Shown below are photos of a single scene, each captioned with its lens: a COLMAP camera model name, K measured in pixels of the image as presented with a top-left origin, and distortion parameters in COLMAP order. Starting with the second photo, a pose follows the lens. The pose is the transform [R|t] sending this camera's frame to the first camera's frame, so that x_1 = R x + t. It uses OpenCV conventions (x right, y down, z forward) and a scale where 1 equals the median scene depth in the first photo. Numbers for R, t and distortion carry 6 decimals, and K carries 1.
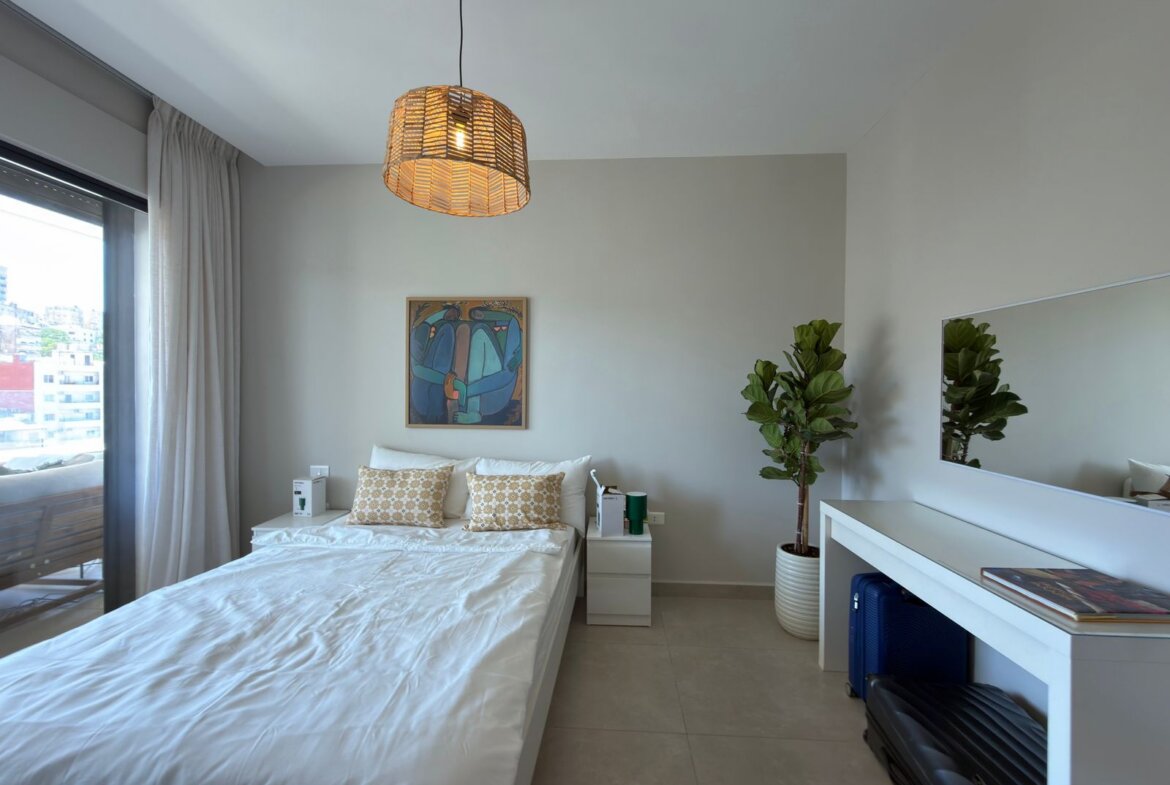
lens RADIAL K [[461.2, 0, 583.6], [0, 461.2, 391.5], [0, 0, 1]] dist [-0.000912, -0.000665]
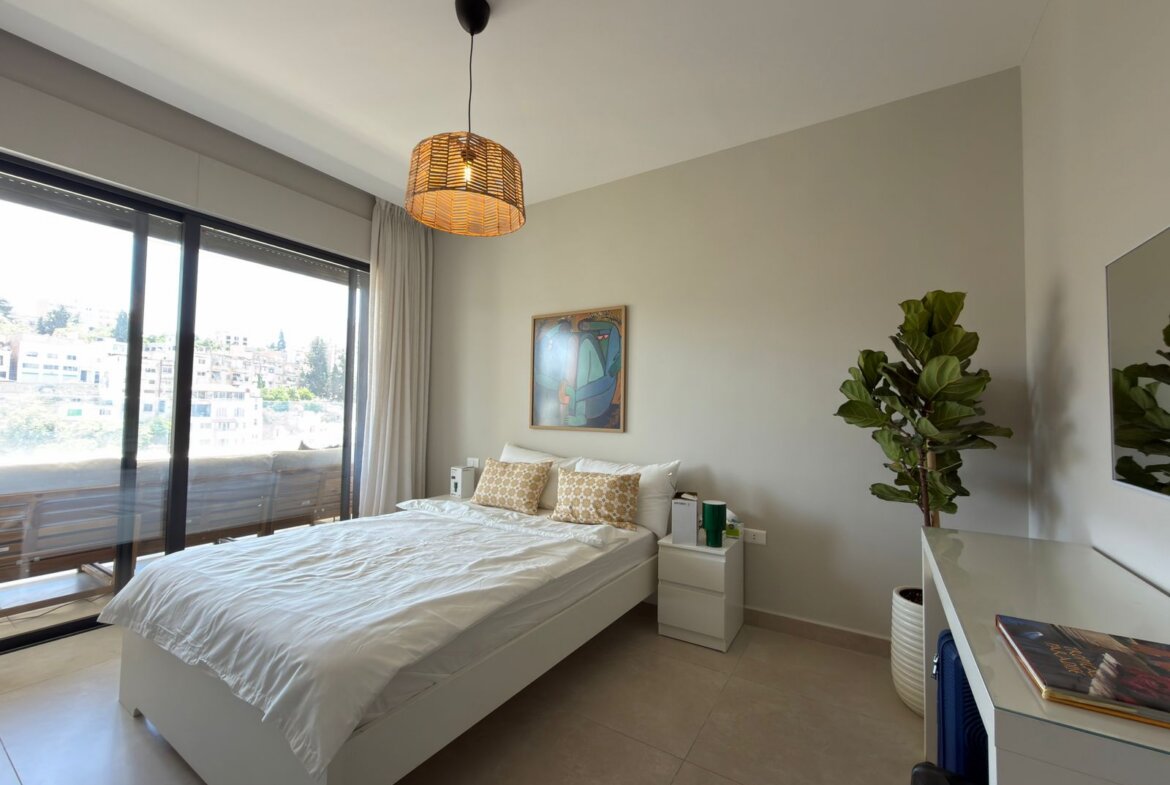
lens RADIAL K [[461.2, 0, 586.7], [0, 461.2, 391.7], [0, 0, 1]] dist [-0.000912, -0.000665]
pose [[0.880933, -0.015103, -0.472999, 0.340157], [-0.010100, 0.998663, -0.050699, 0.051766], [0.473133, 0.049440, 0.879603, 0.060639]]
